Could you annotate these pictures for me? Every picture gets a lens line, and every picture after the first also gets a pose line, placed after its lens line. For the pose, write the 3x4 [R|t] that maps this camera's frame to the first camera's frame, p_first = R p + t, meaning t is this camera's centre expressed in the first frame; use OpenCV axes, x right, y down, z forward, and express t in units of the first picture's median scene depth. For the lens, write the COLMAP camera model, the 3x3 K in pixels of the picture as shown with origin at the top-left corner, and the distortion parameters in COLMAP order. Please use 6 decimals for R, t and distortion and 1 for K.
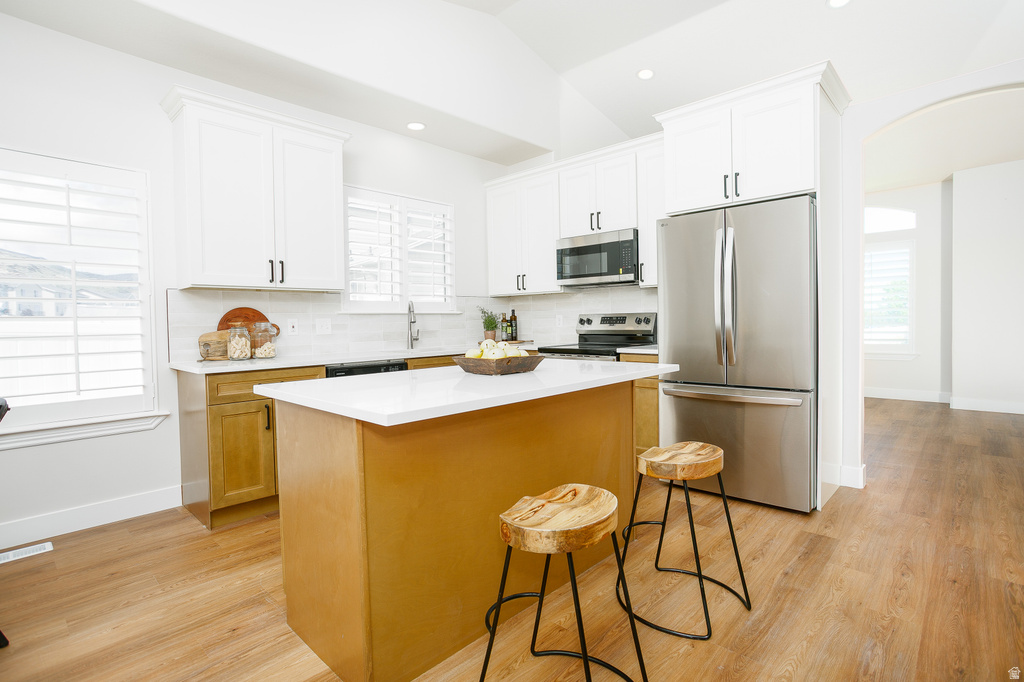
lens RADIAL K [[506.0, 0, 507.2], [0, 506.0, 335.4], [0, 0, 1]] dist [-0.011951, 0.014983]
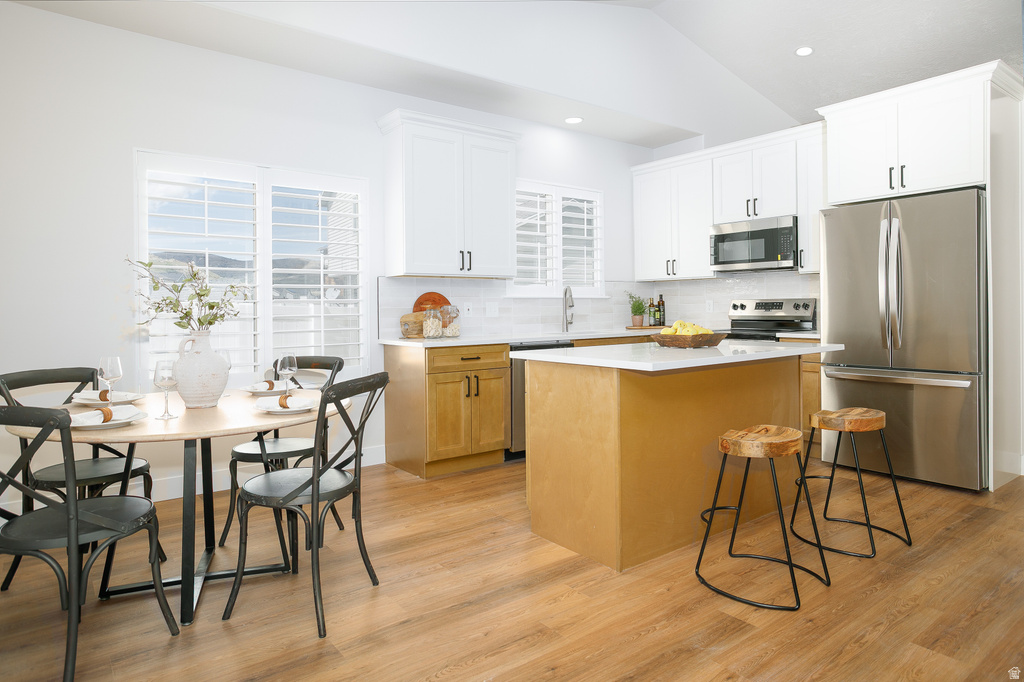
lens RADIAL K [[623.7, 0, 514.4], [0, 623.7, 311.7], [0, 0, 1]] dist [0.008614, 0.014829]
pose [[0.989796, 0.007952, -0.142267, -0.165394], [-0.010817, 0.999754, -0.019375, 0.016186], [0.142078, 0.020717, 0.989639, -0.425044]]
